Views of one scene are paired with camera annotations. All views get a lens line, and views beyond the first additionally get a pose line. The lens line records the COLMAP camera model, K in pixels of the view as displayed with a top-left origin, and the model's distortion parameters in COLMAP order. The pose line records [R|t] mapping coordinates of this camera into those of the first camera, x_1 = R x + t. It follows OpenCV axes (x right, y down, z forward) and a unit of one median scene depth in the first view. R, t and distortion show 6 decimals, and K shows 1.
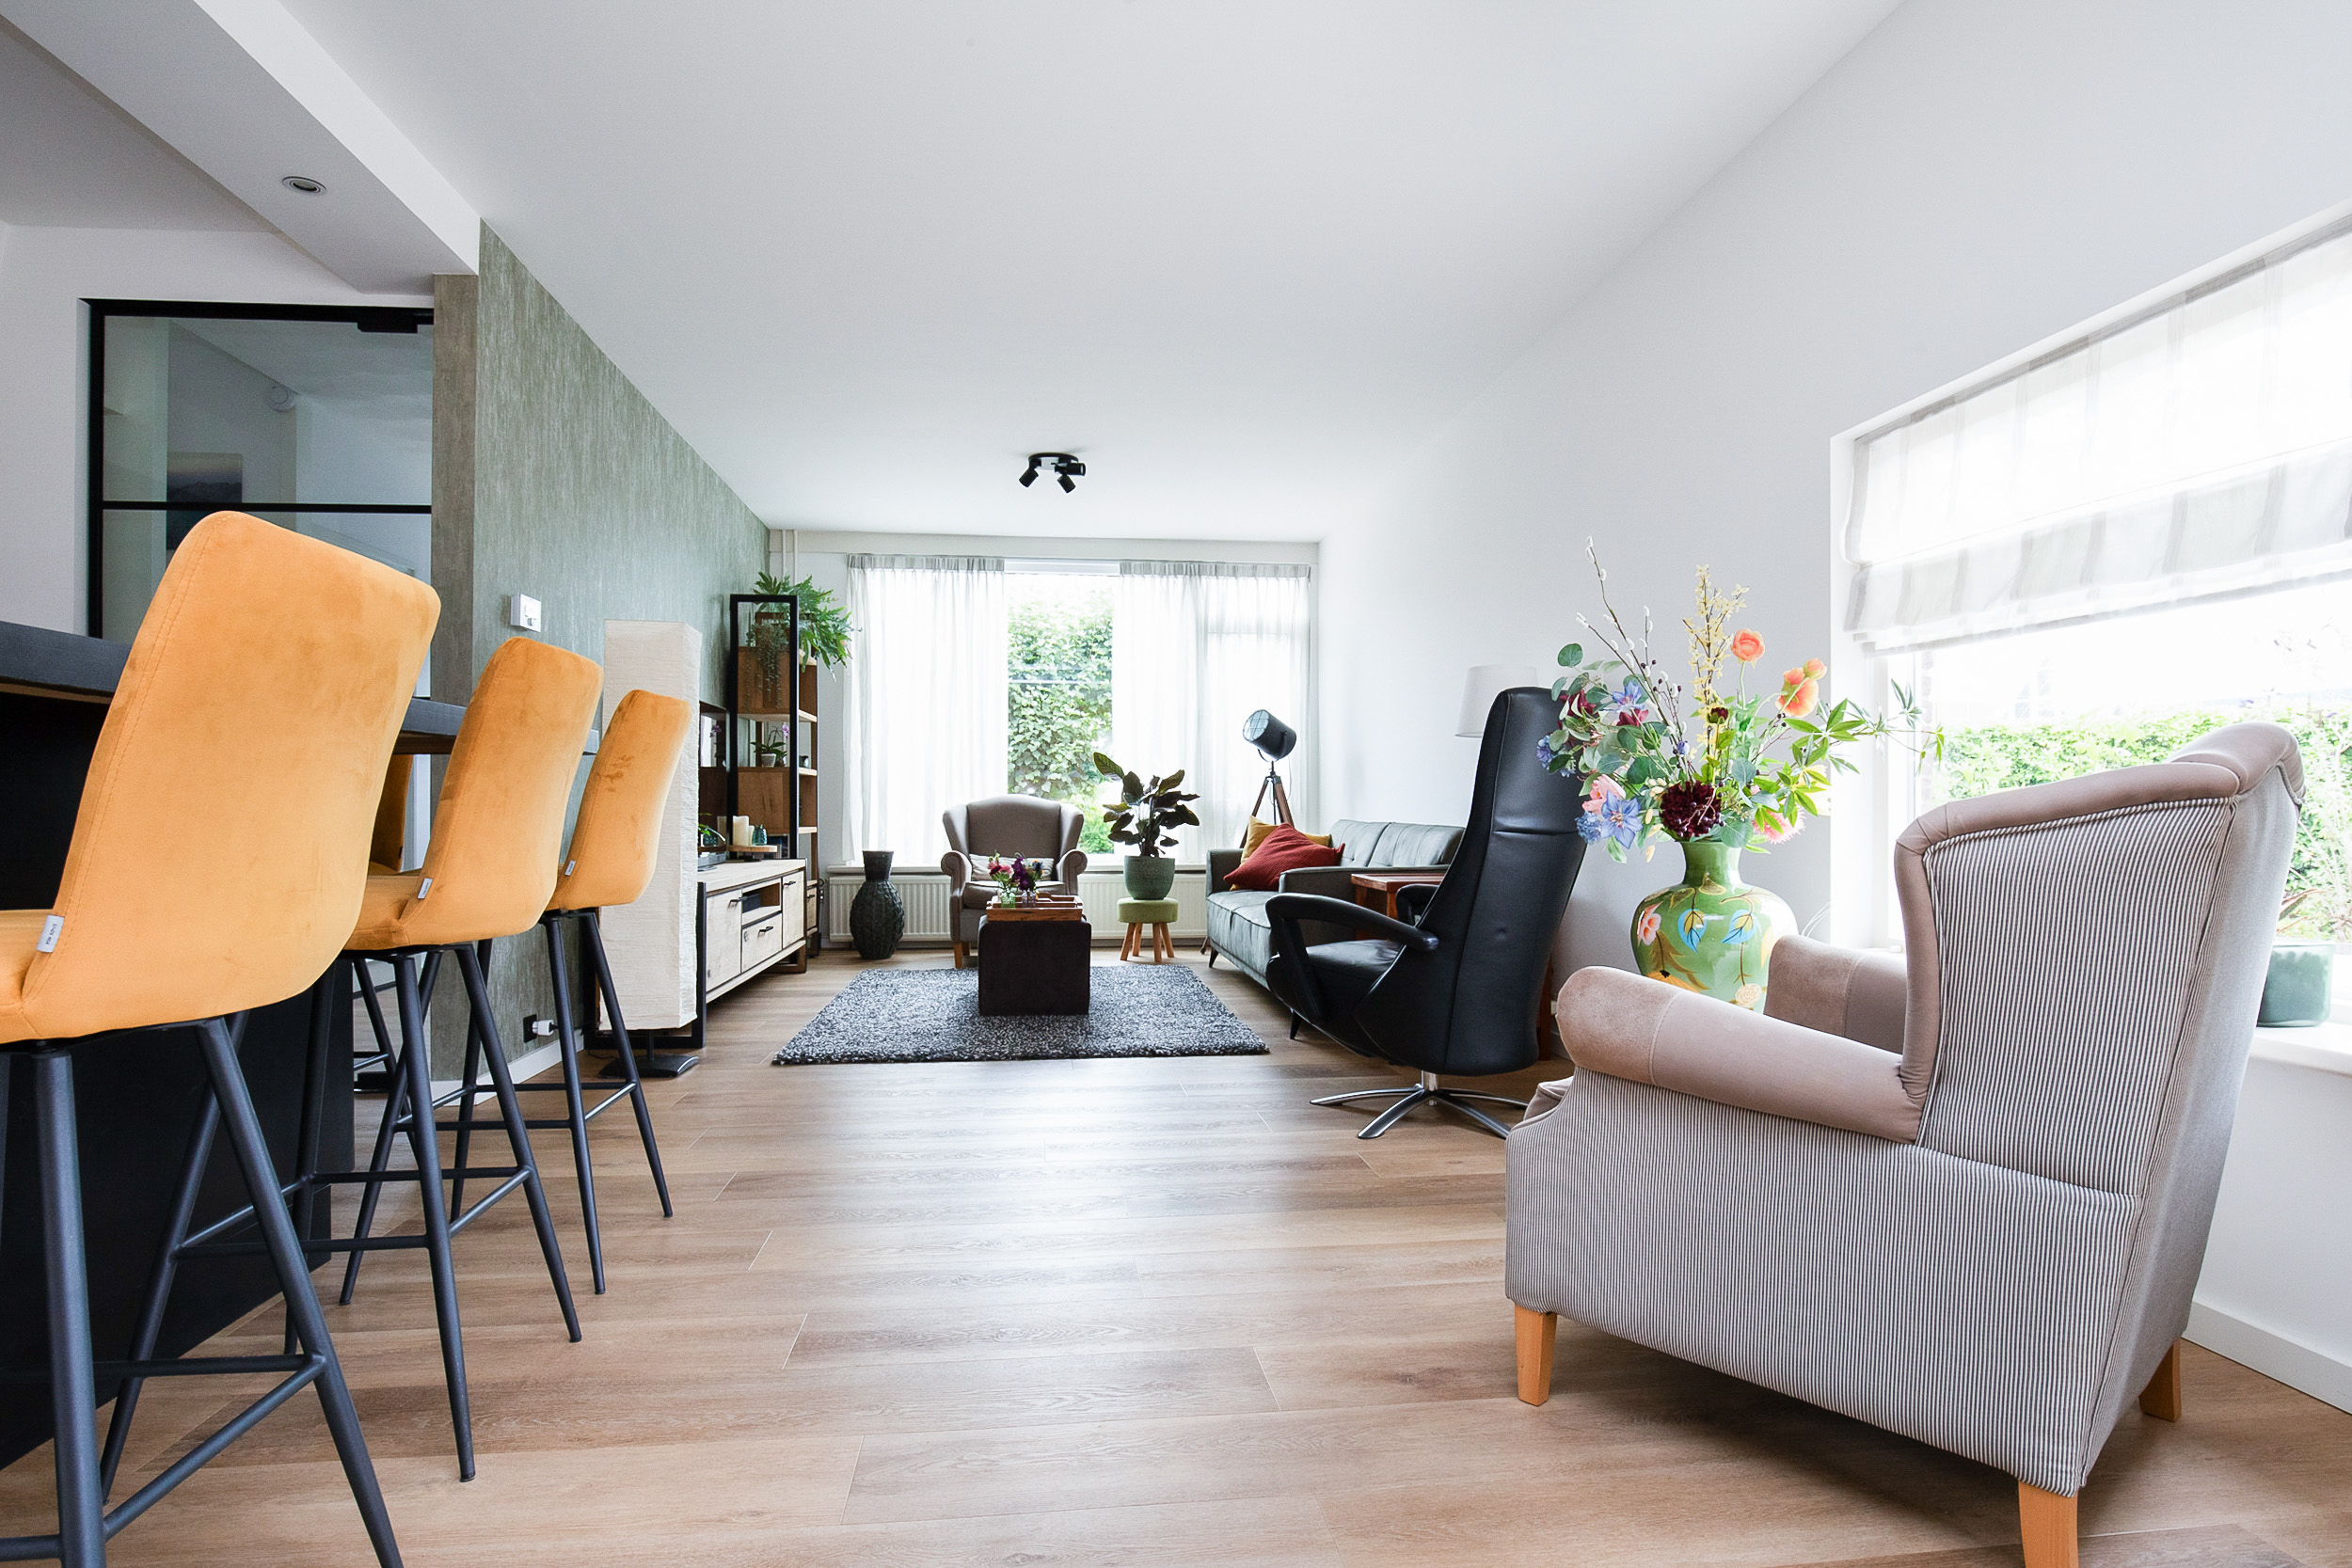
lens RADIAL K [[1285.8, 0, 1173.7], [0, 1285.8, 796.8], [0, 0, 1]] dist [0.000584, -0.000059]
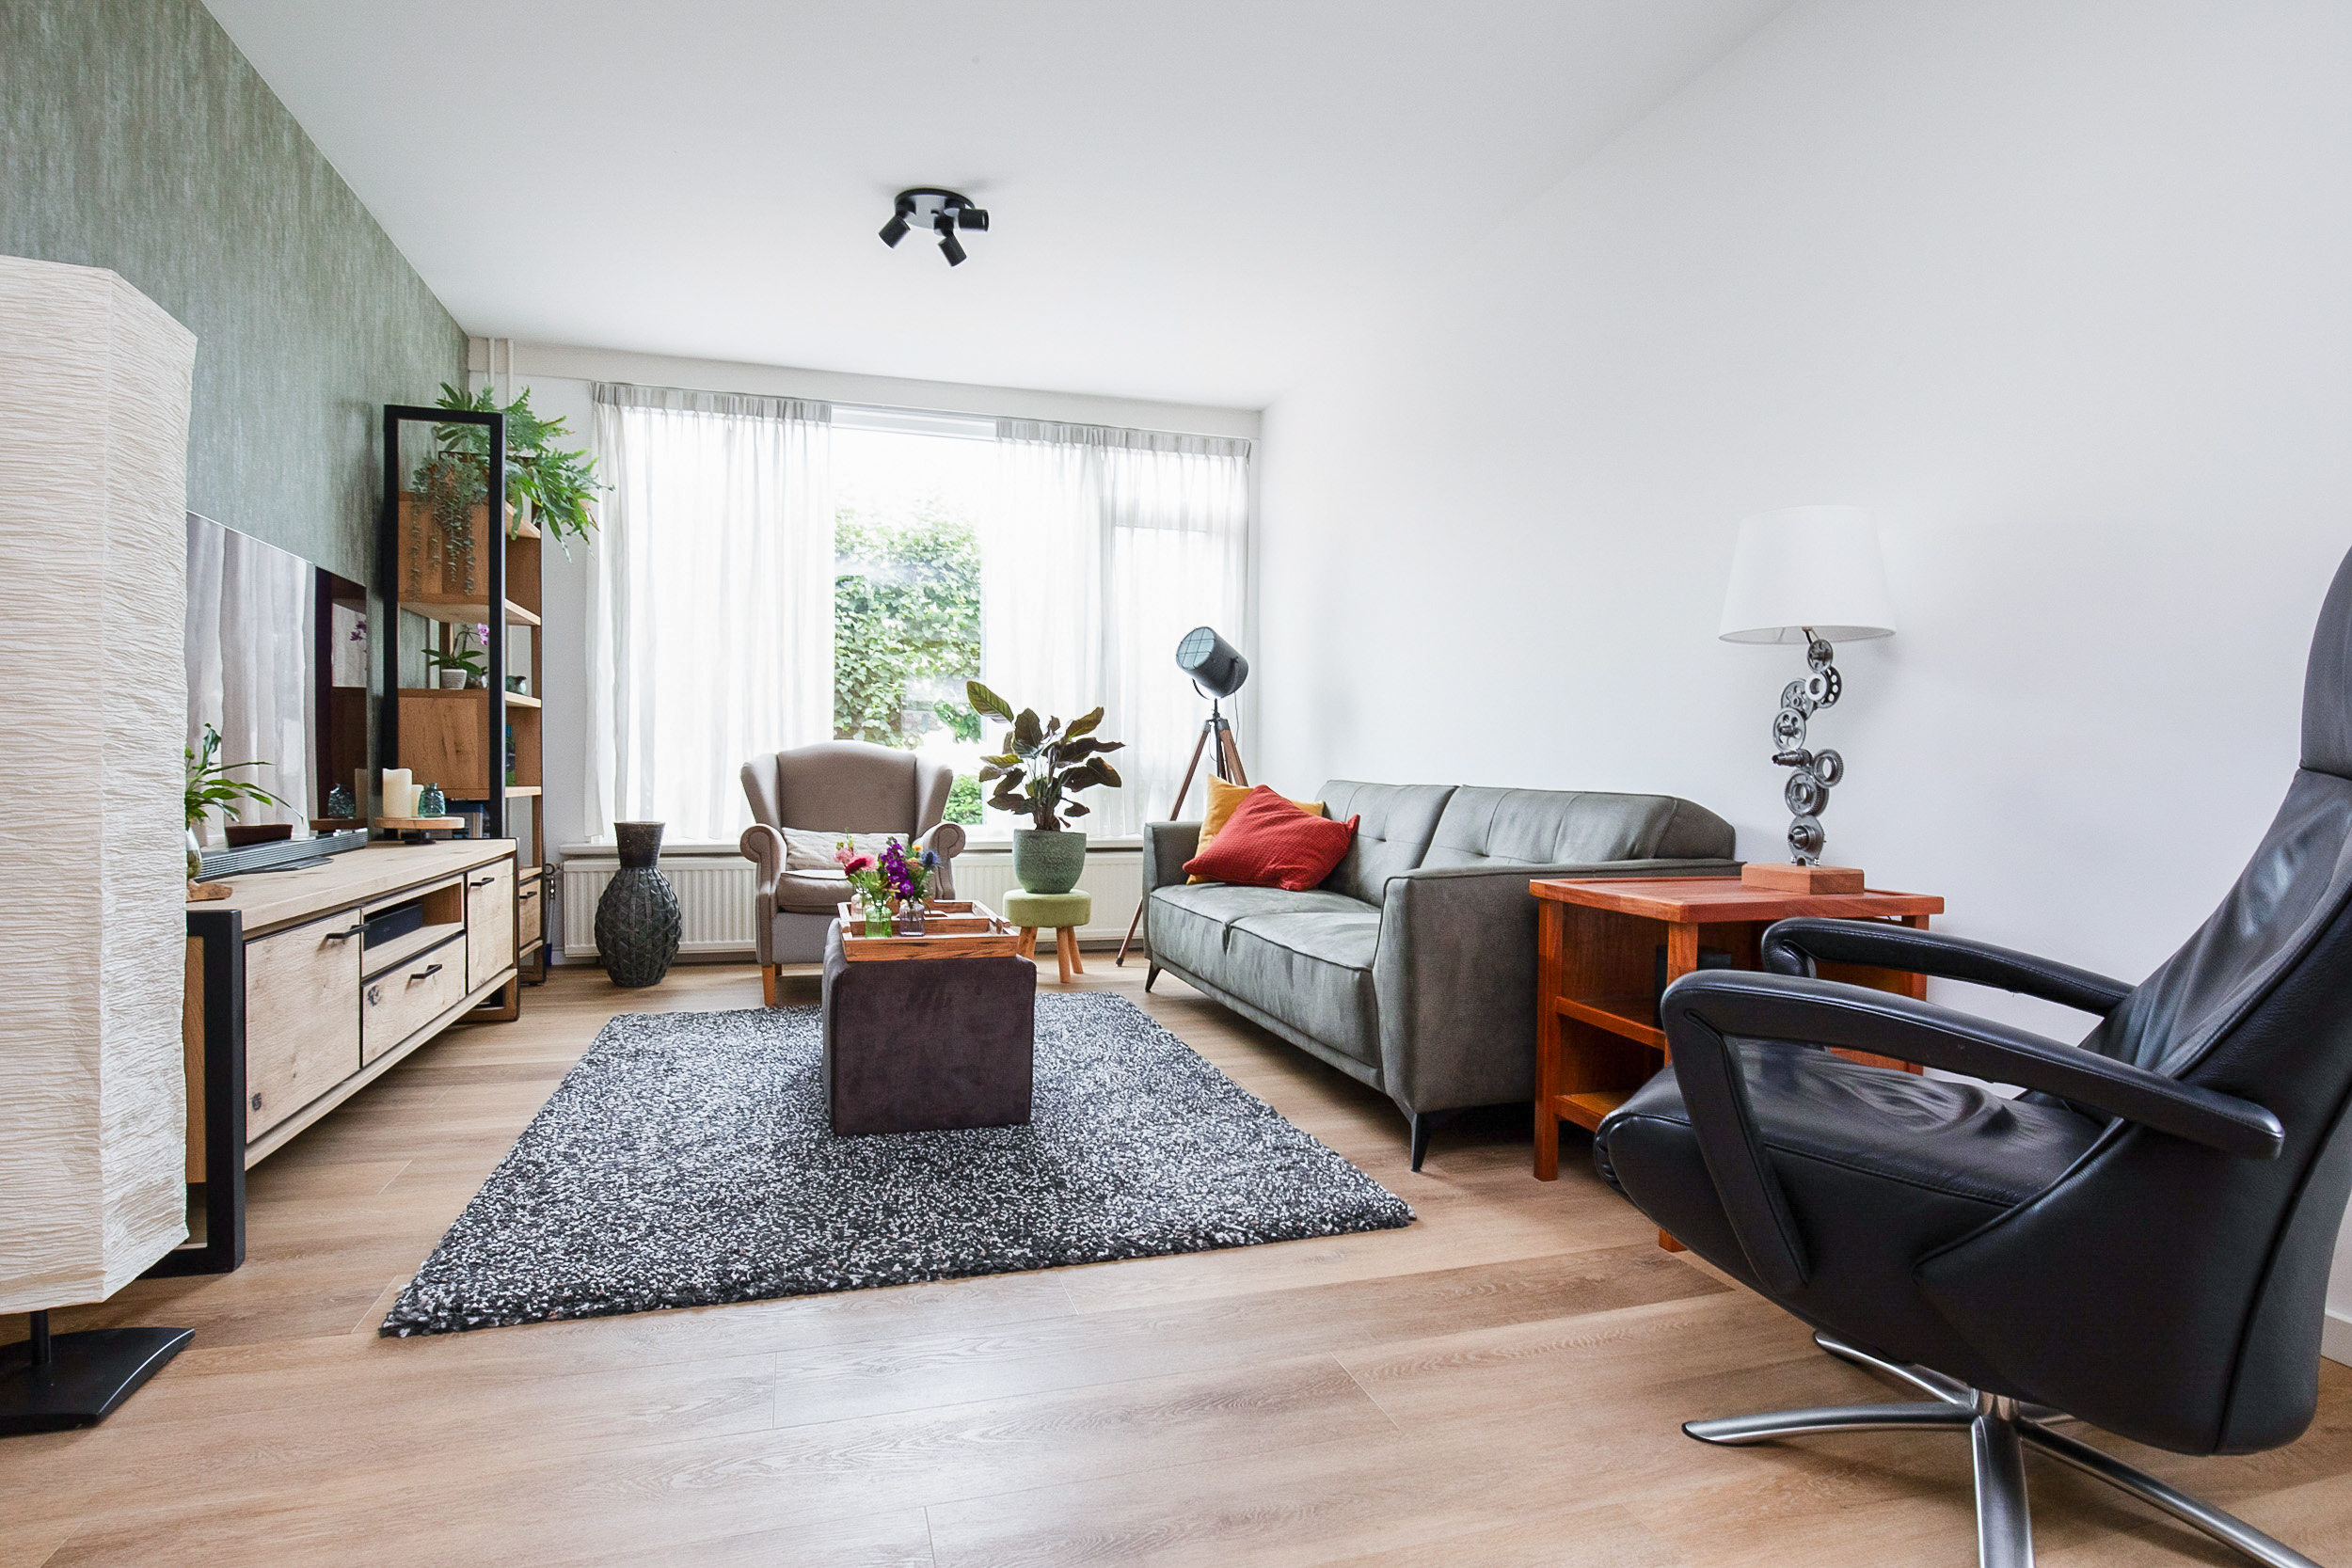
lens RADIAL K [[1261.2, 0, 1176.0], [0, 1261.2, 784.0], [0, 0, 1]] dist [-0.002663, -0.000597]
pose [[0.984919, 0.005745, 0.172921, -0.070957], [-0.009727, 0.999706, 0.022190, 0.004974], [-0.172743, -0.023537, 0.984686, 0.315526]]
